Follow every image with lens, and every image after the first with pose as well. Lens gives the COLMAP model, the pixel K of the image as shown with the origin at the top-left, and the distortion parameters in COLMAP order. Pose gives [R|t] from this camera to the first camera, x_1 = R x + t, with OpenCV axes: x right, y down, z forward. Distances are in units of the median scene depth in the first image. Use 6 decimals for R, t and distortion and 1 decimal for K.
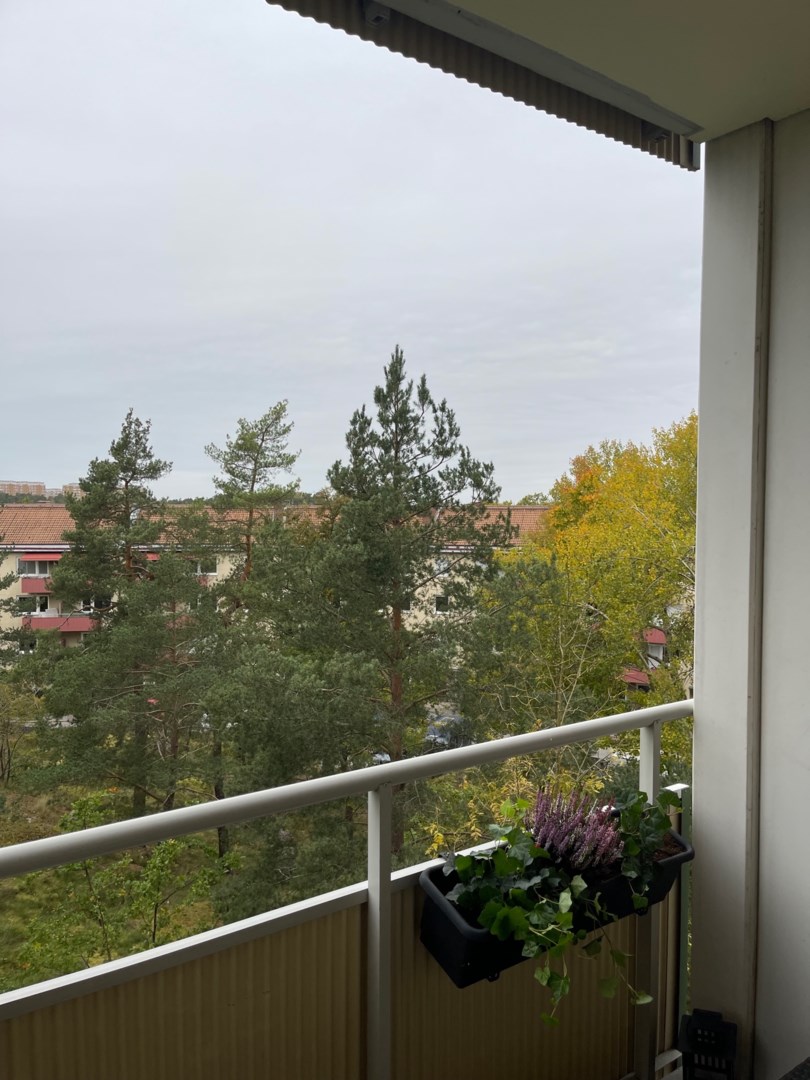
lens RADIAL K [[816.0, 0, 405.8], [0, 816.0, 541.9], [0, 0, 1]] dist [0.004636, 0.000635]
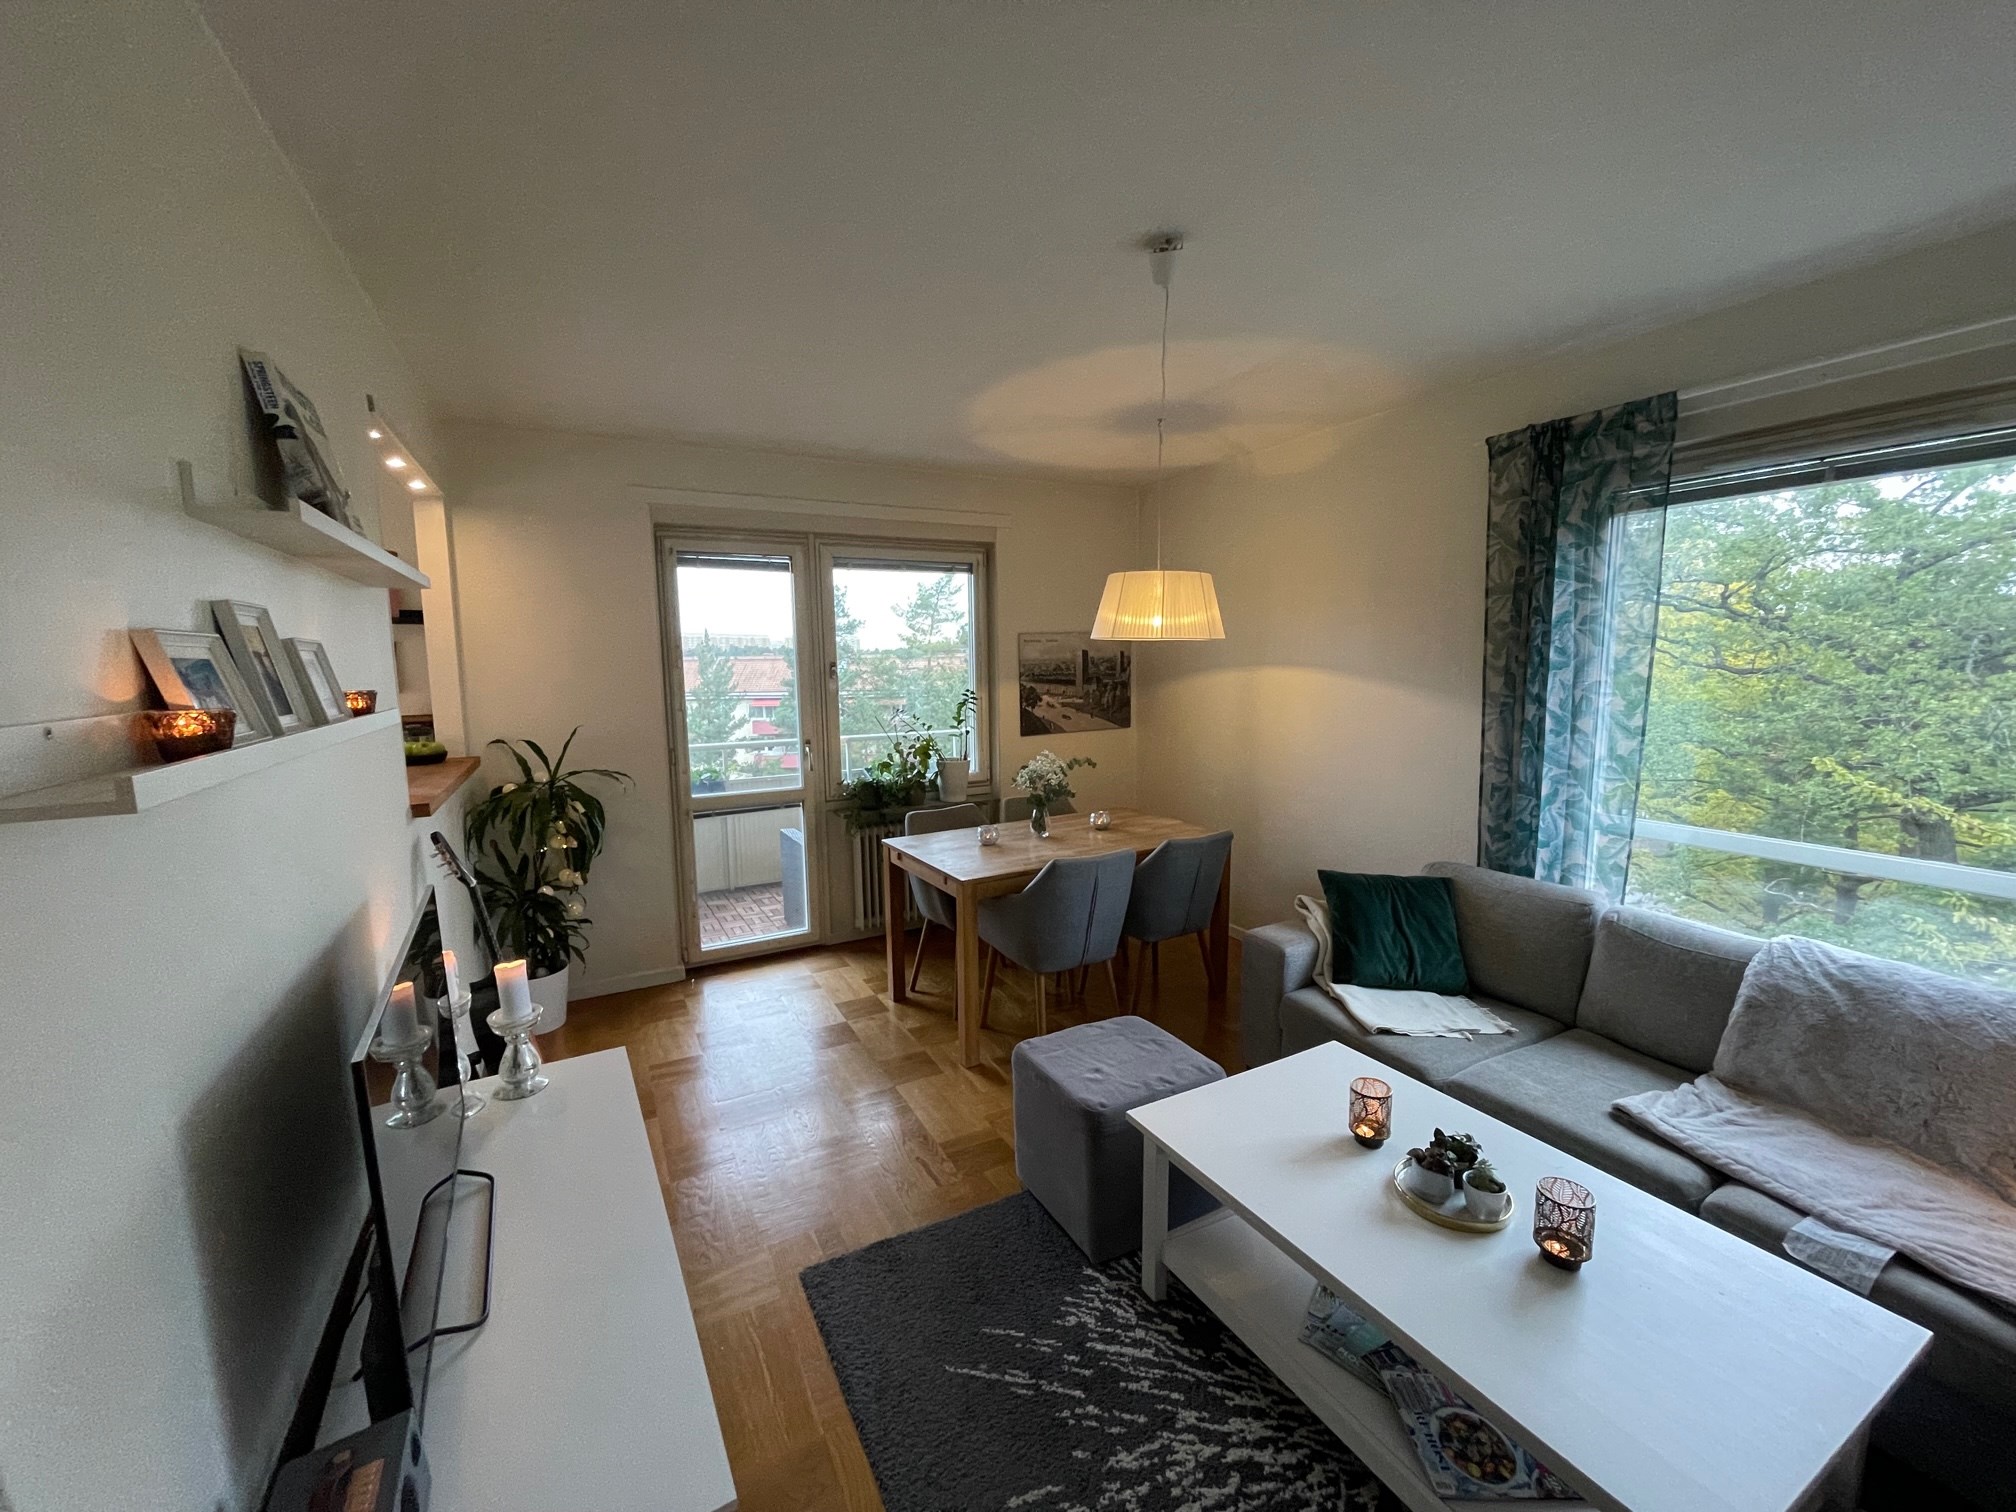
lens RADIAL K [[820.7, 0, 1005.1], [0, 820.7, 755.8], [0, 0, 1]] dist [-0.000221, -0.000001]
pose [[0.990050, -0.000034, -0.140713, 0.089151], [0.011583, 0.996626, 0.081260, 0.006178], [0.140236, -0.082082, 0.986710, -0.185153]]
